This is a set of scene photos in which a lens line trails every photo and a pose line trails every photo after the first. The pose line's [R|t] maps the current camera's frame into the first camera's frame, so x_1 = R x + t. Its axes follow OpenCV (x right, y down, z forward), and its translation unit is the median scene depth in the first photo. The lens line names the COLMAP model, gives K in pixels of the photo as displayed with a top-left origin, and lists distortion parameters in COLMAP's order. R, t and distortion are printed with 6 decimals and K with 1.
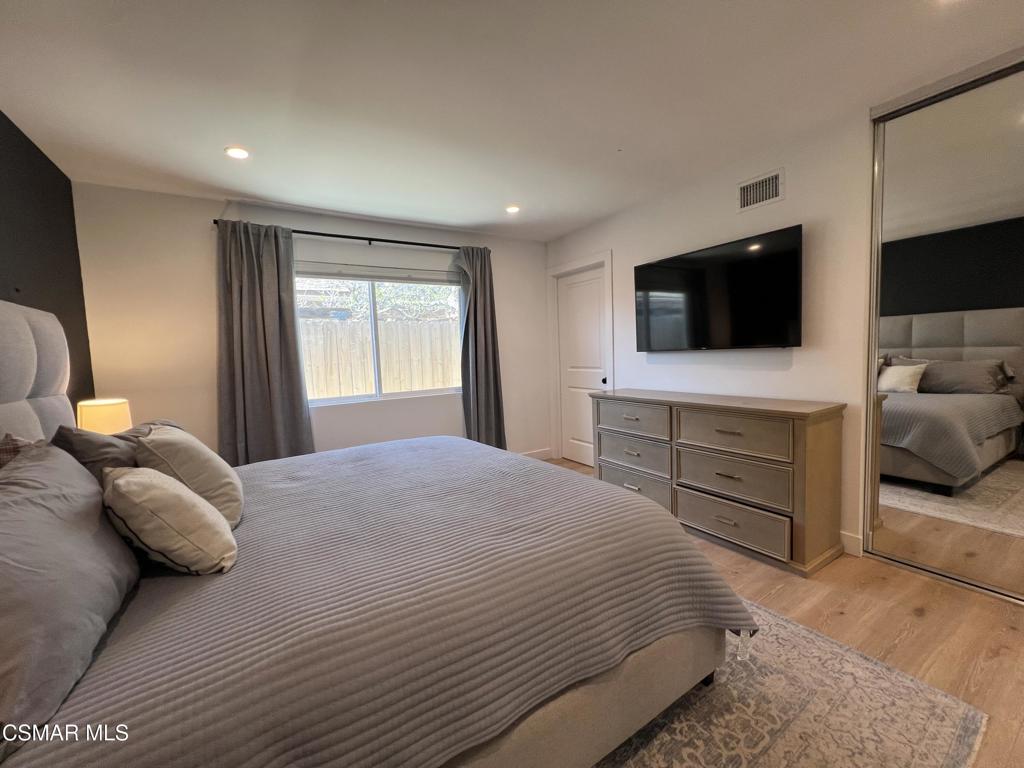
lens RADIAL K [[410.2, 0, 516.0], [0, 410.2, 375.9], [0, 0, 1]] dist [-0.000256, 0.000712]
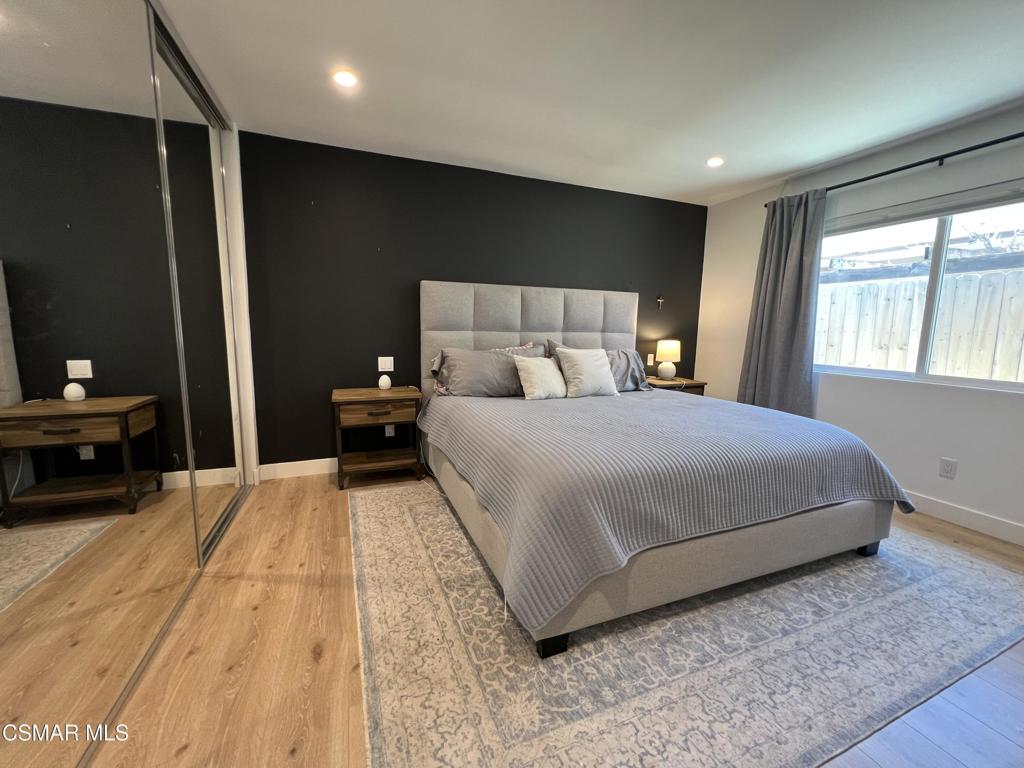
lens RADIAL K [[410.2, 0, 518.8], [0, 410.2, 381.4], [0, 0, 1]] dist [-0.000256, 0.000712]
pose [[-0.175062, 0.171322, -0.969537, 0.633556], [-0.061174, 0.980949, 0.184384, -0.041666], [0.982655, 0.091589, -0.161246, 0.496890]]
